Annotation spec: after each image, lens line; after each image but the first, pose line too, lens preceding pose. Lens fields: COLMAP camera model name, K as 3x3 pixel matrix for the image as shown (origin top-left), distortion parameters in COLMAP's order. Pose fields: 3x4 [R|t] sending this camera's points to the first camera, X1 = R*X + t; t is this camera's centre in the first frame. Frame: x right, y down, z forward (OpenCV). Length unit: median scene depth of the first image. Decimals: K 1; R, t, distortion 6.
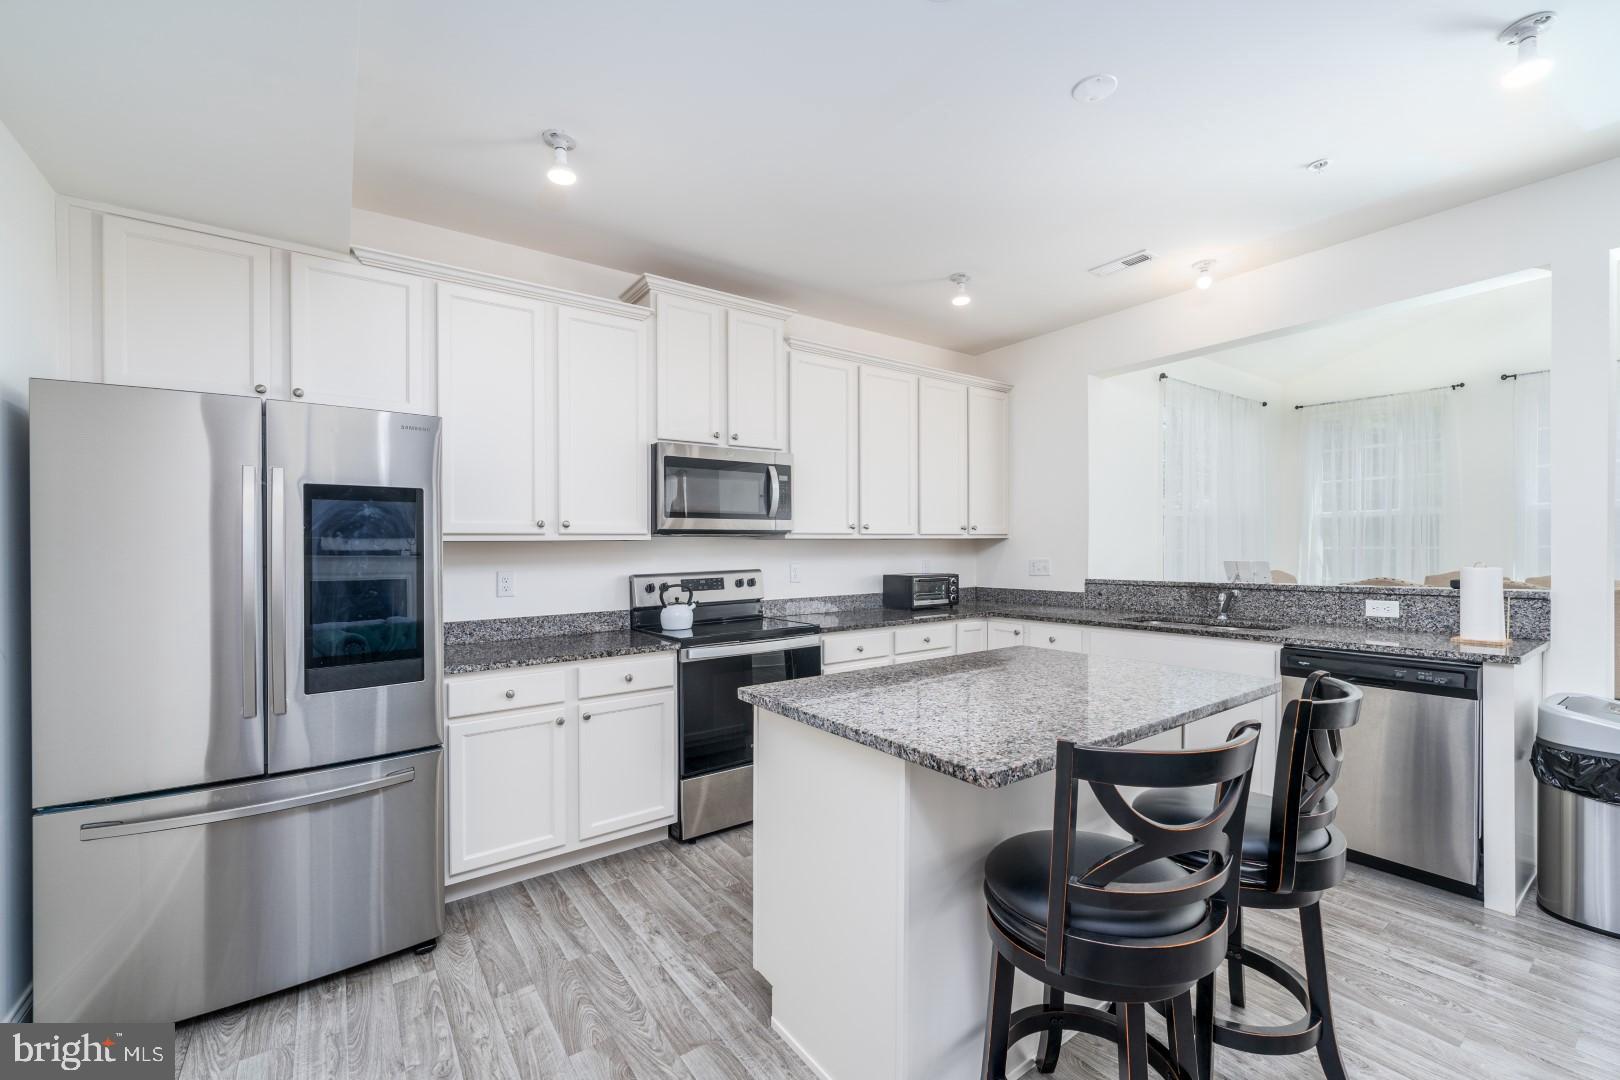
lens RADIAL K [[669.4, 0, 810.0], [0, 669.4, 540.0], [0, 0, 1]] dist [0.018675, 0.000077]
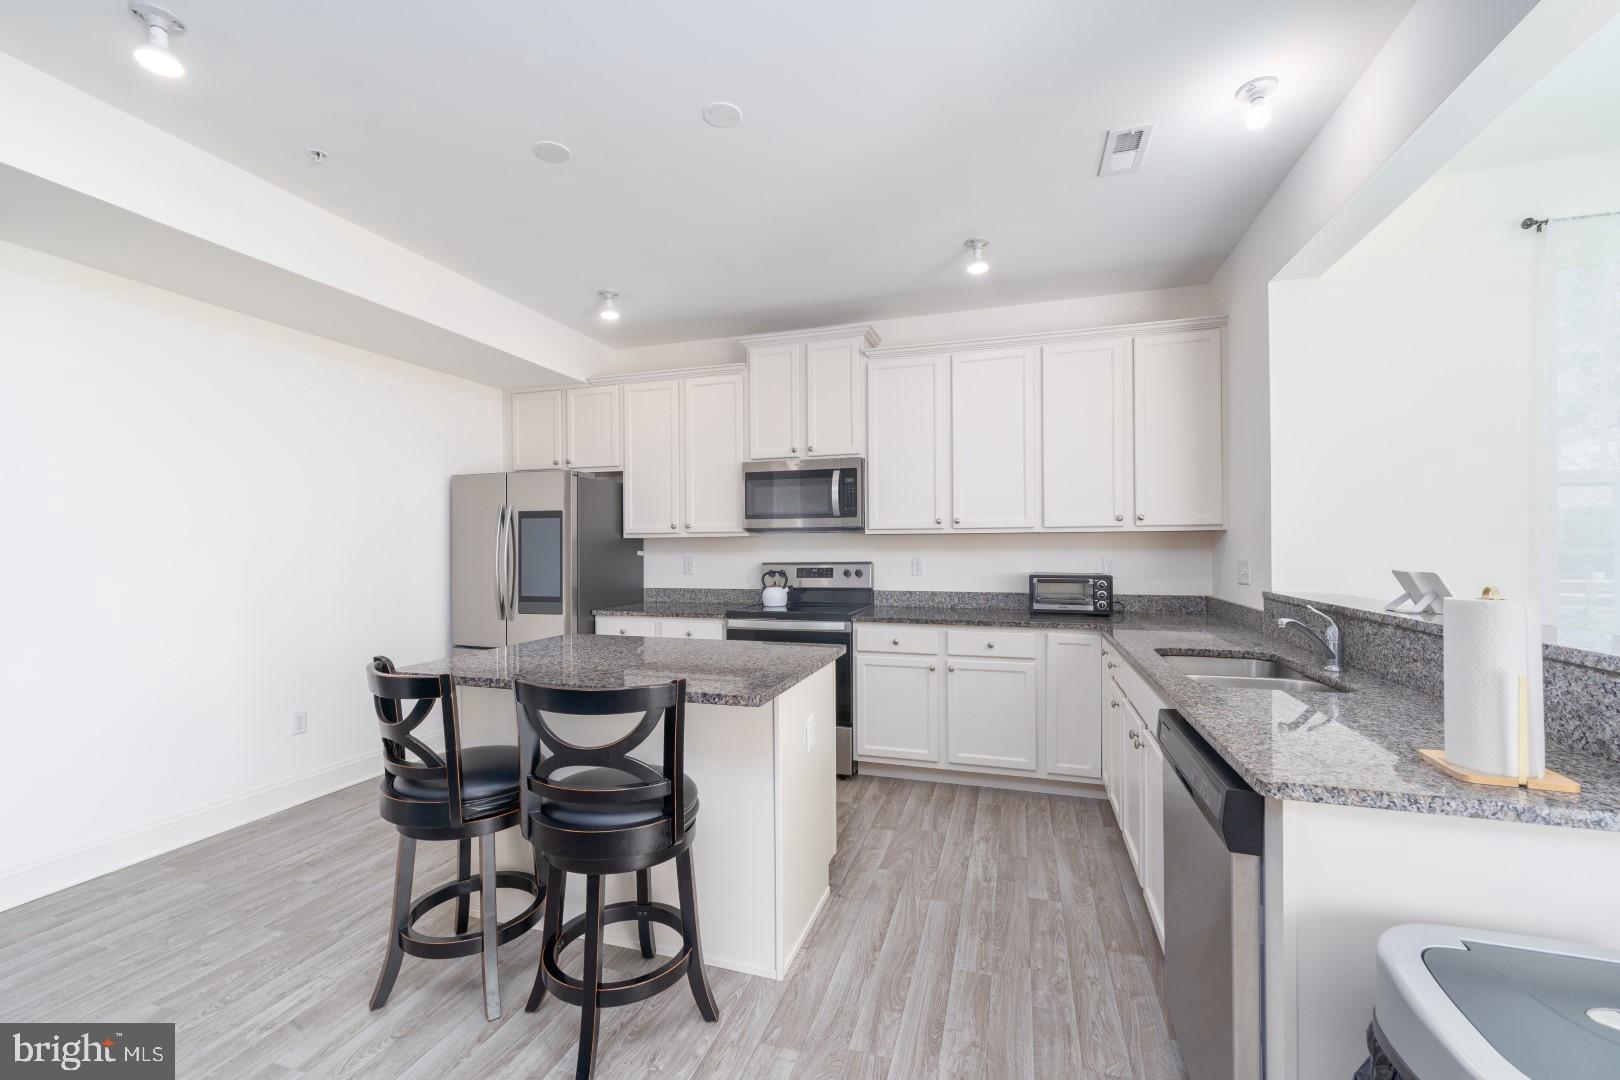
lens RADIAL K [[640.2, 0, 810.0], [0, 640.2, 540.0], [0, 0, 1]] dist [-0.043856, -0.000016]
pose [[0.587033, 0.001660, -0.809561, 0.722683], [0.008213, 0.999934, 0.008006, -0.001779], [0.809522, -0.011349, 0.586980, 0.301857]]
